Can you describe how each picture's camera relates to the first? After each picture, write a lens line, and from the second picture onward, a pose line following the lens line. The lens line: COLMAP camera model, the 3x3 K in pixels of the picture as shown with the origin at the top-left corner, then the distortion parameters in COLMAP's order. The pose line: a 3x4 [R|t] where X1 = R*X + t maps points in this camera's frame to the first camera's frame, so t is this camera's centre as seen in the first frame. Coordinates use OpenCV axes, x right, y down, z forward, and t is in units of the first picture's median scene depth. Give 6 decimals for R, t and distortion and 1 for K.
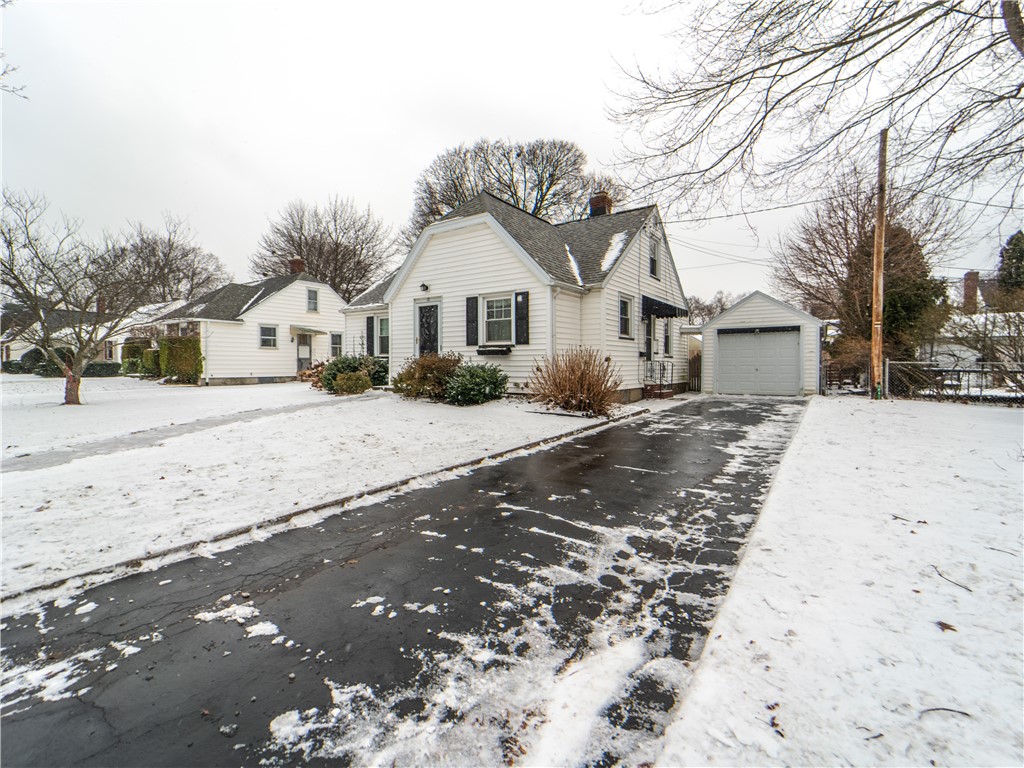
lens RADIAL K [[525.0, 0, 484.6], [0, 525.0, 375.2], [0, 0, 1]] dist [-0.001763, 0.000217]
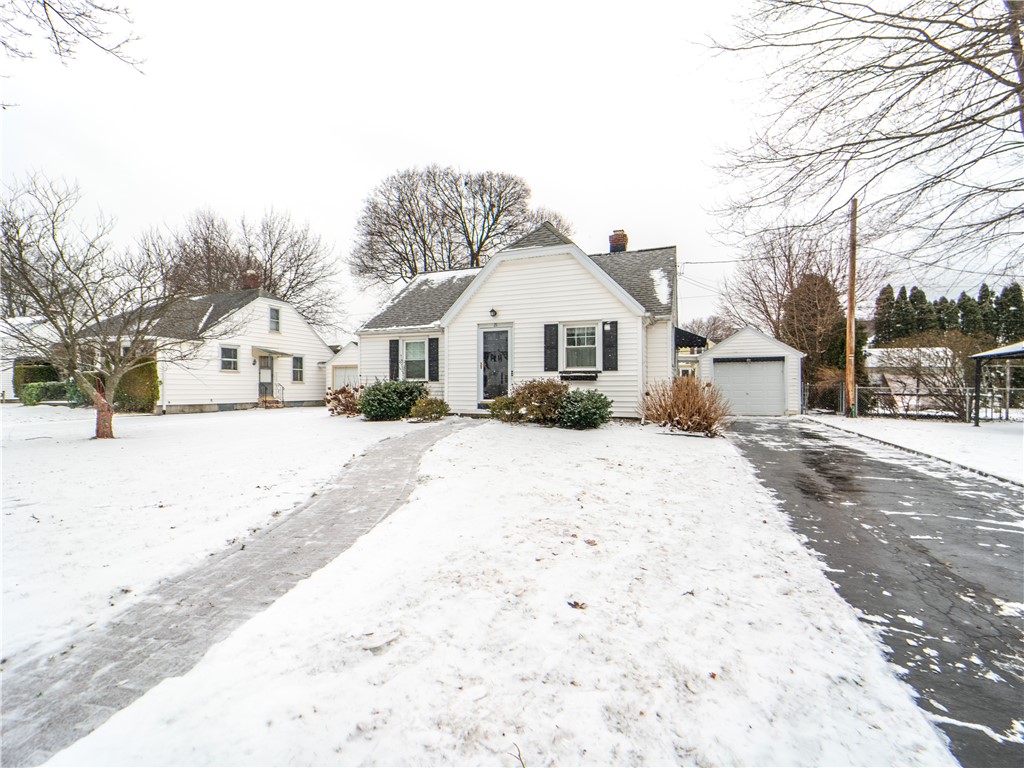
lens RADIAL K [[525.0, 0, 496.9], [0, 525.0, 385.0], [0, 0, 1]] dist [-0.001763, 0.000217]
pose [[0.965408, 0.001236, 0.260740, -0.359983], [0.006154, 0.999602, -0.027526, -0.001738], [-0.260670, 0.028178, 0.965017, 0.034462]]
